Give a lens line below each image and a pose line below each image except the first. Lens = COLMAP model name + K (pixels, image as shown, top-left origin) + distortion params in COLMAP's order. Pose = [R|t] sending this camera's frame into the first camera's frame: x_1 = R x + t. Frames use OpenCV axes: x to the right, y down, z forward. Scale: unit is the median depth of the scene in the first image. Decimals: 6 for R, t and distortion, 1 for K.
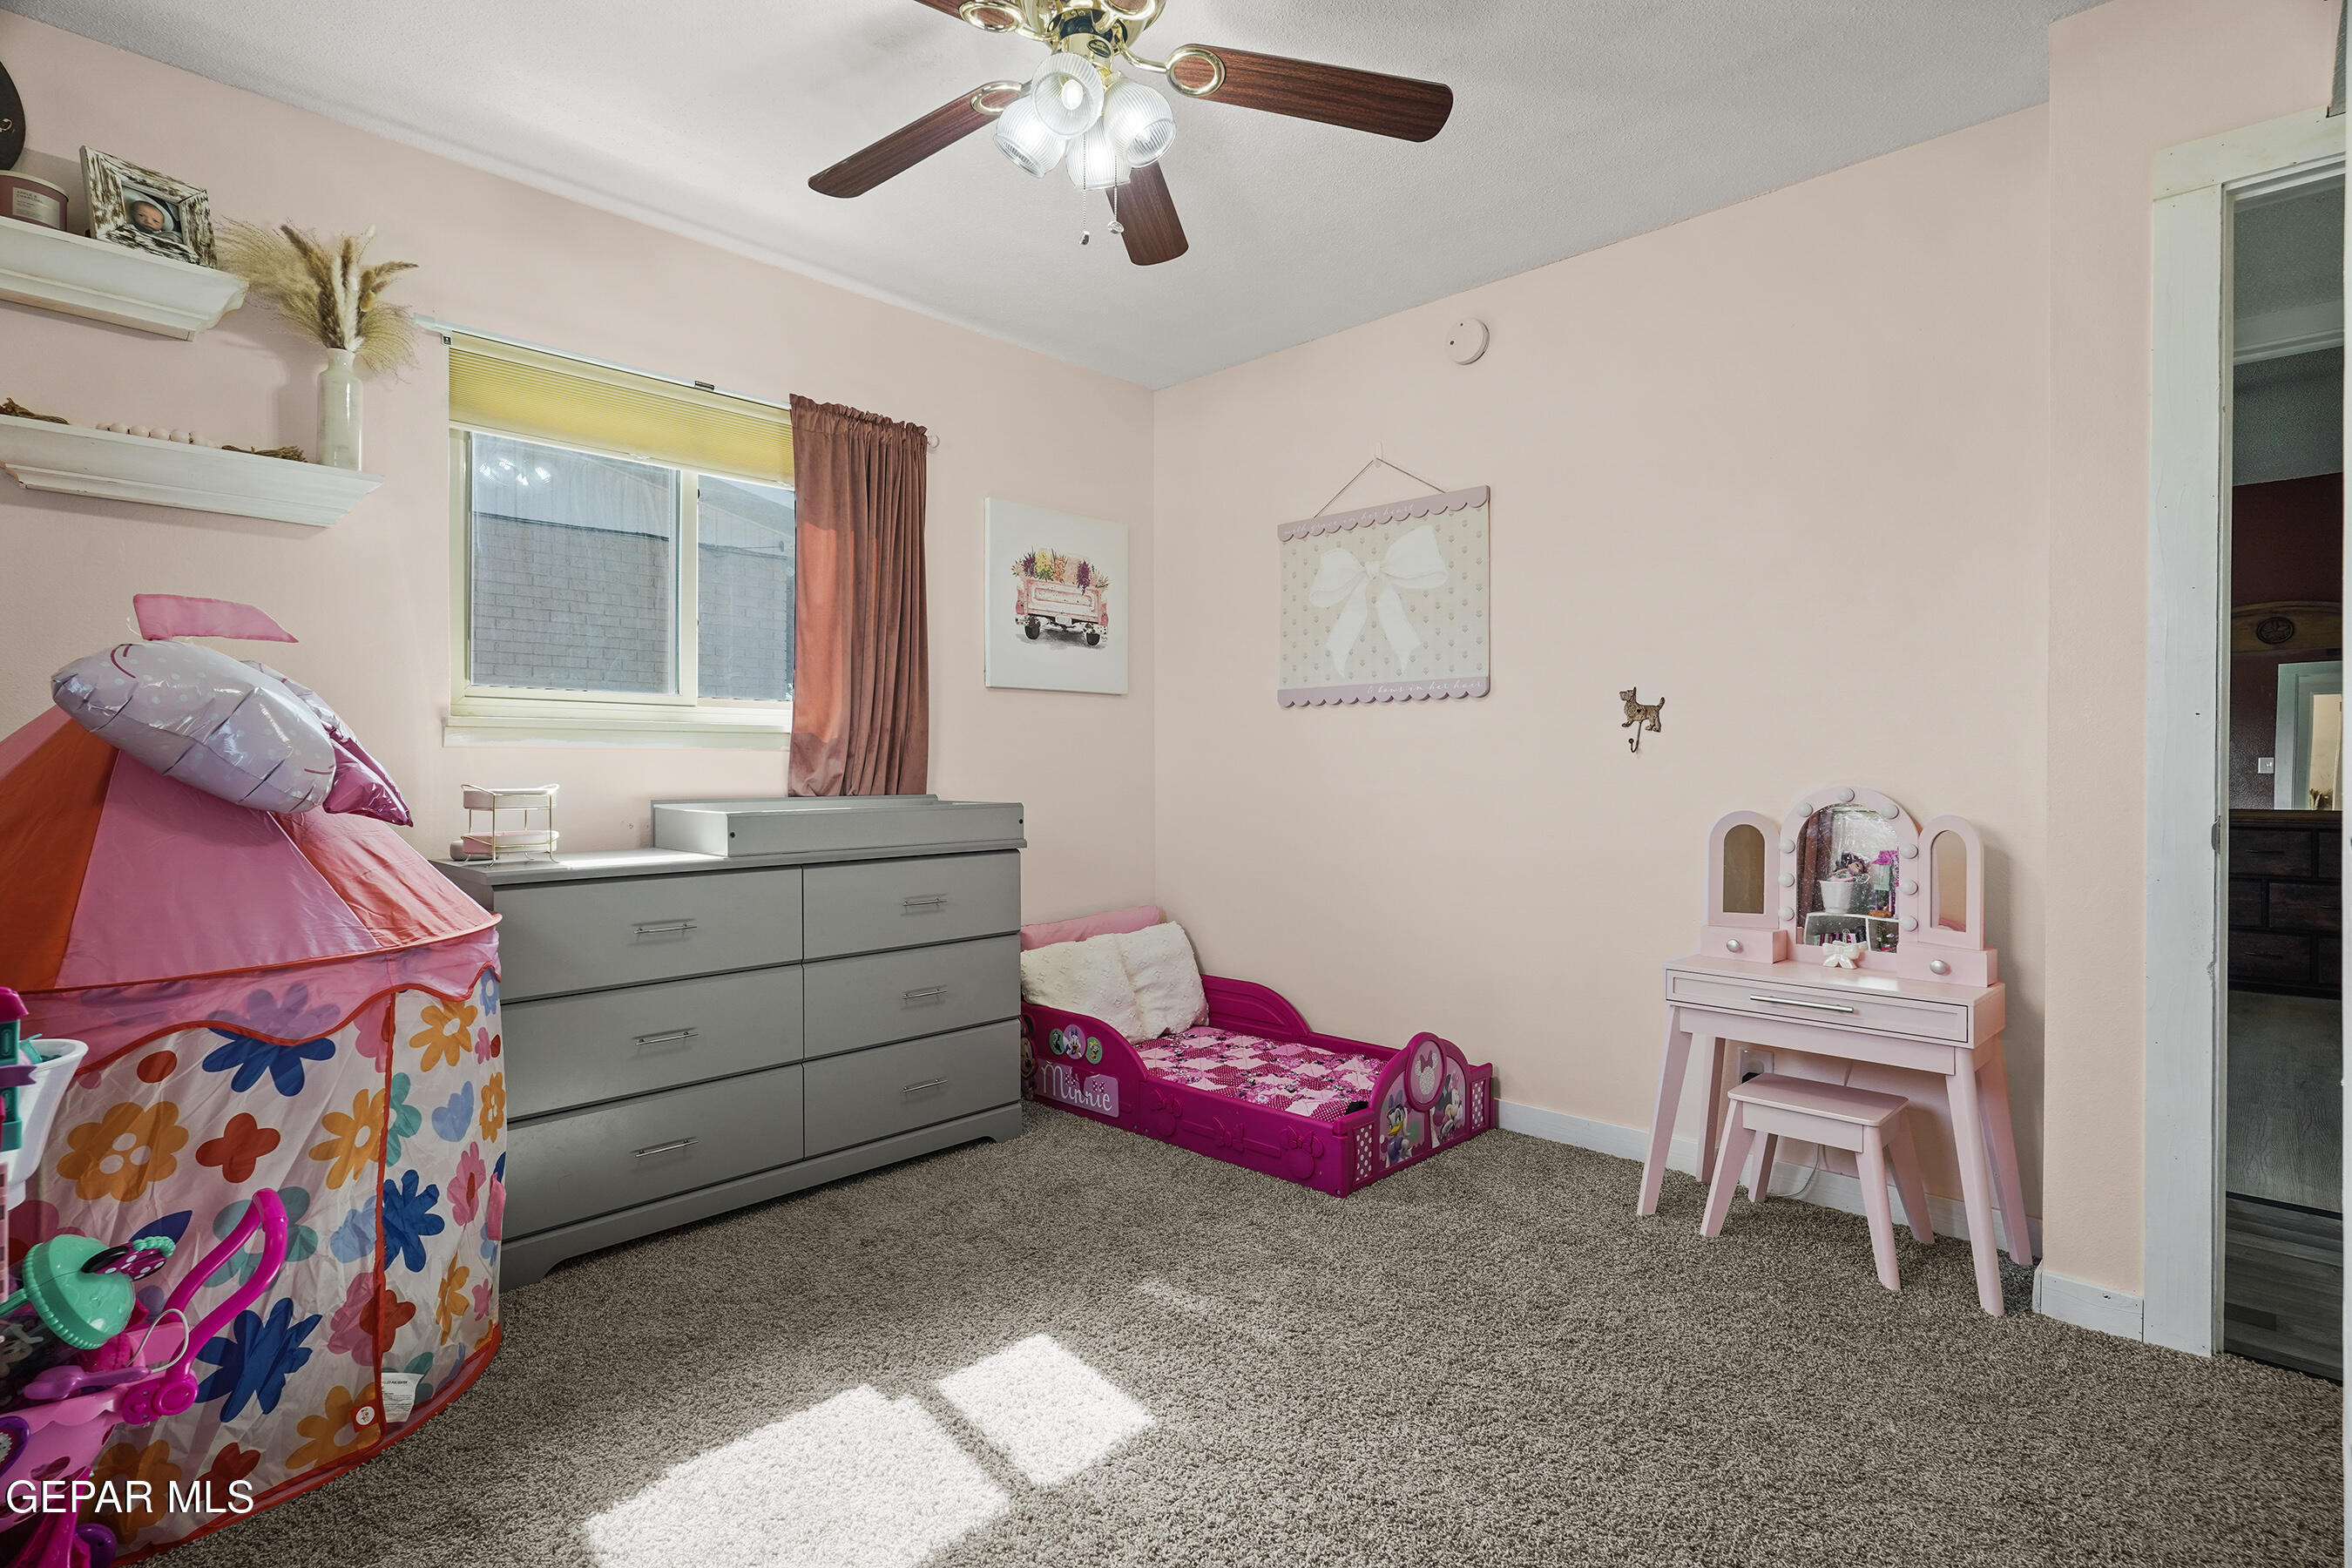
lens RADIAL K [[1130.4, 0, 1171.3], [0, 1130.4, 775.2], [0, 0, 1]] dist [-0.002556, 0.001446]
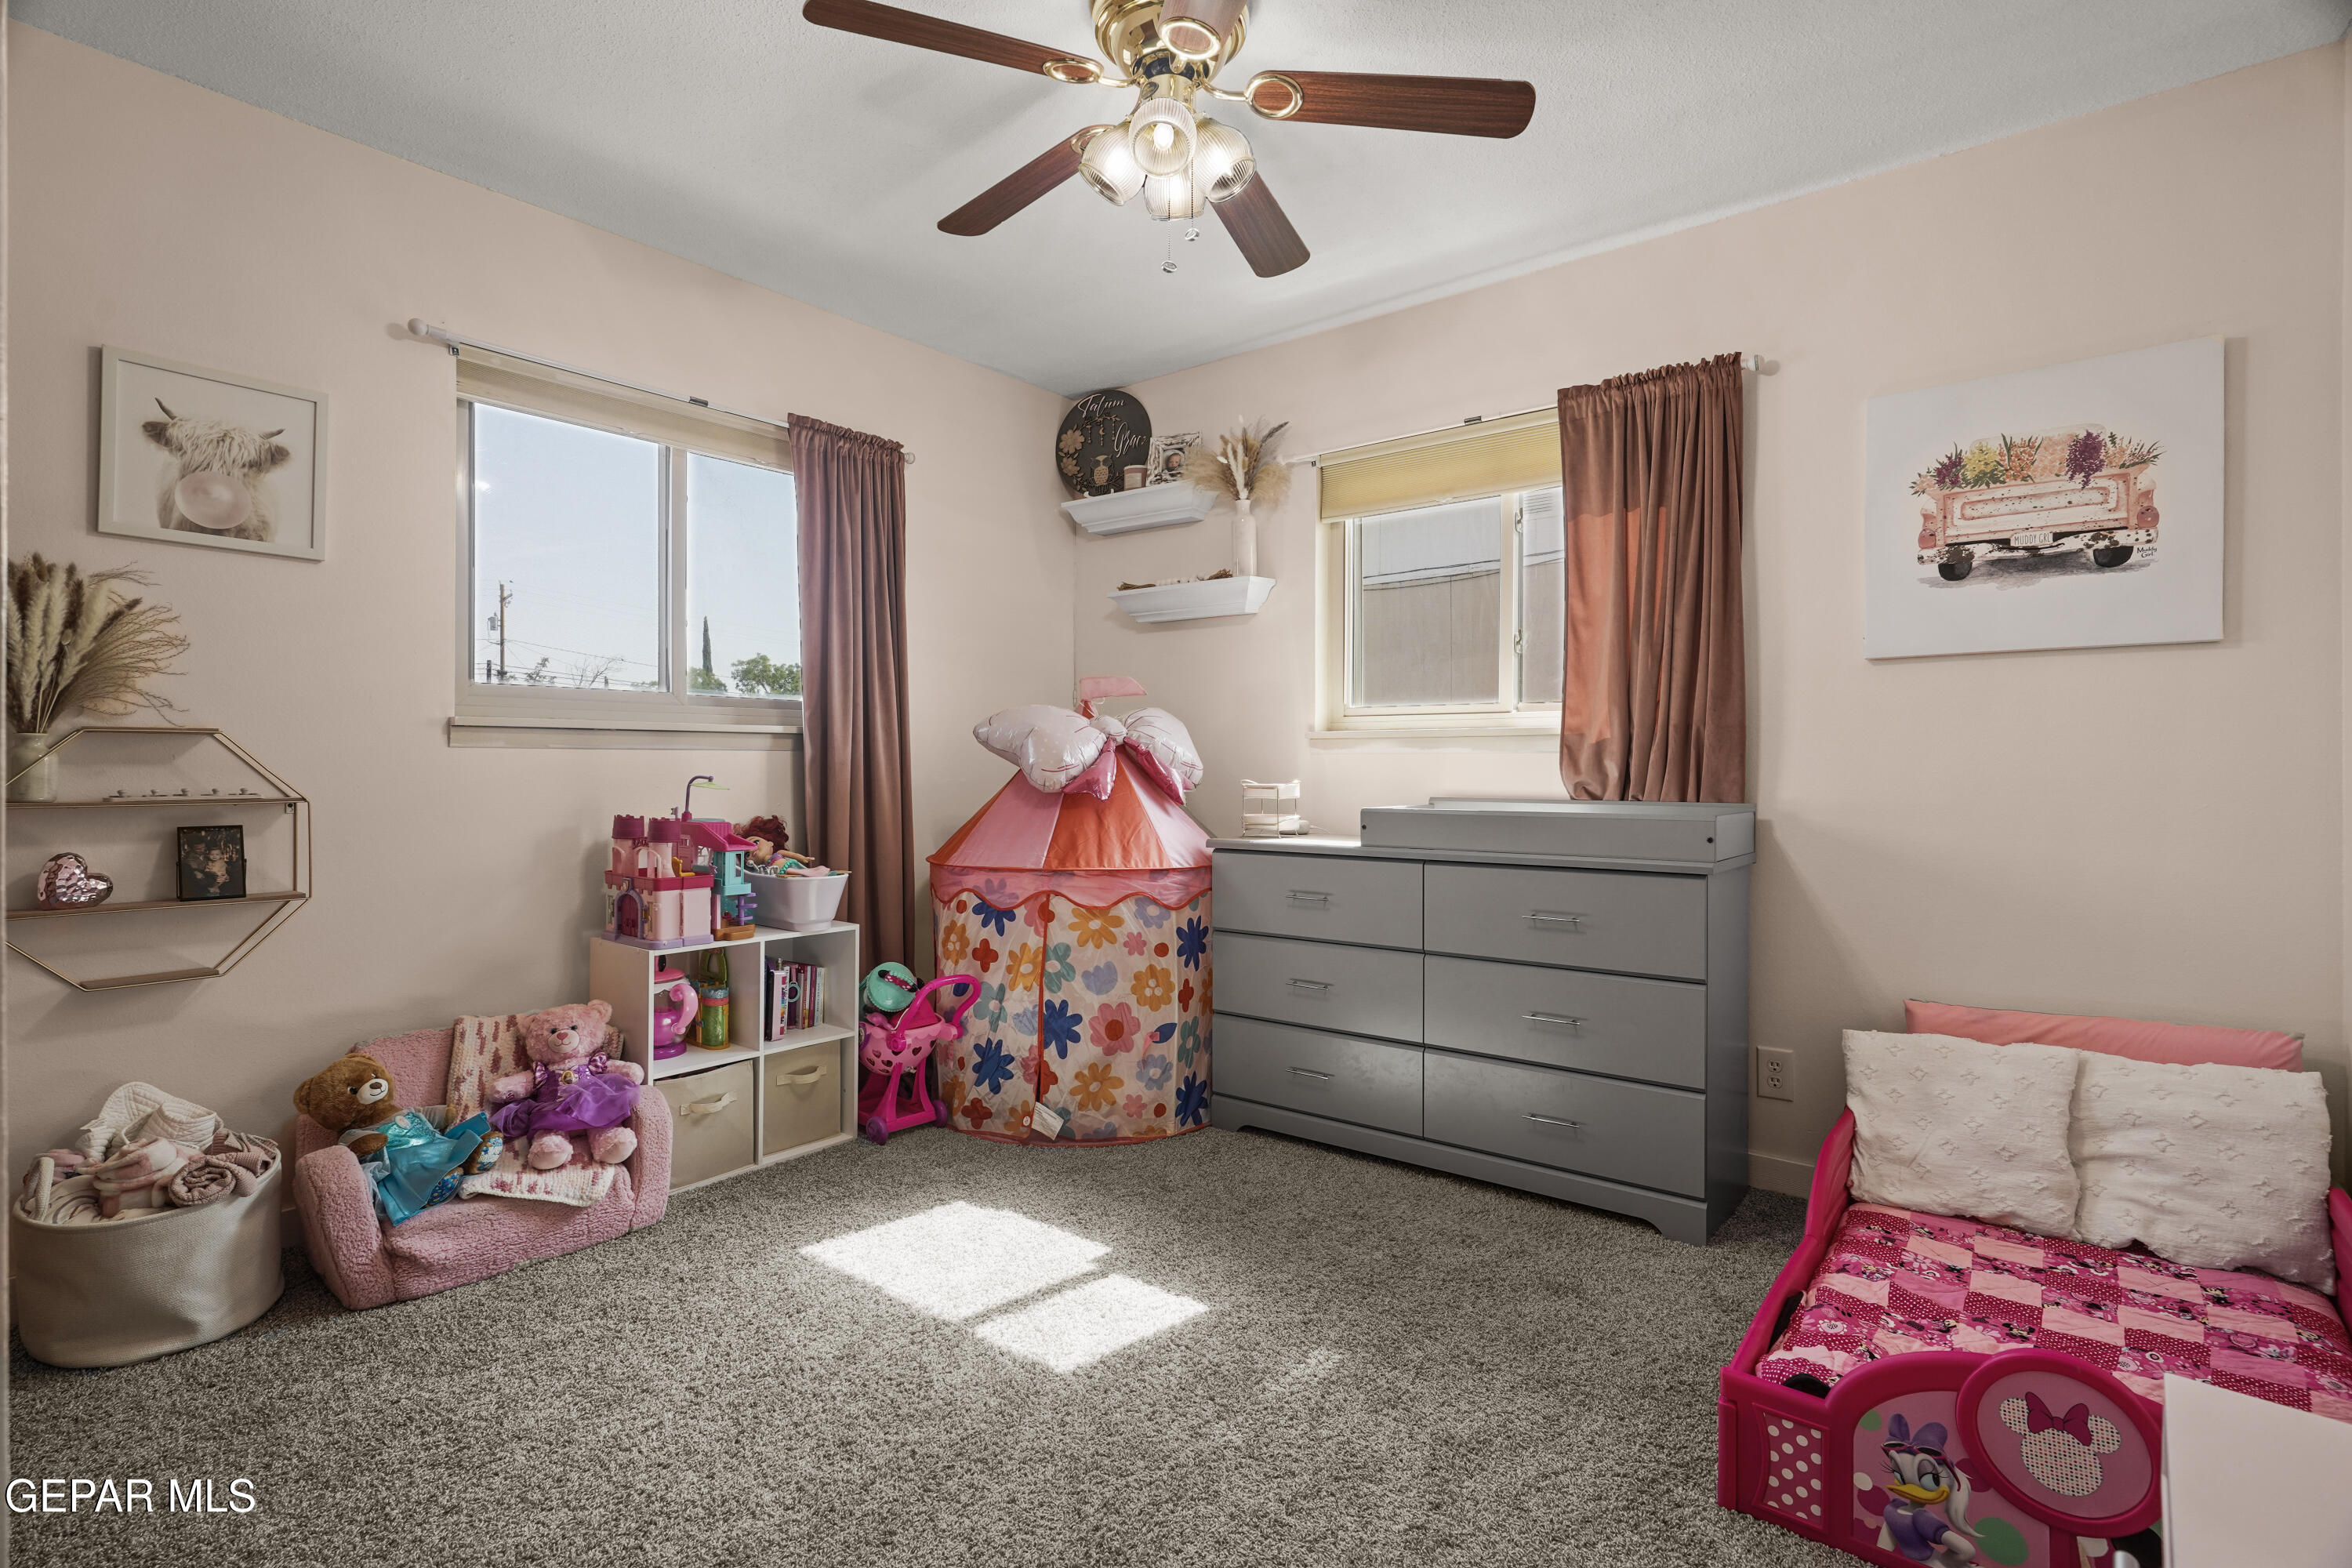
lens RADIAL K [[1130.4, 0, 1171.8], [0, 1130.4, 778.2], [0, 0, 1]] dist [-0.002556, 0.001446]
pose [[0.093605, 0.008349, -0.995574, 0.689142], [-0.010734, 0.999915, 0.007376, -0.003237], [0.995552, 0.009996, 0.093687, 0.645314]]
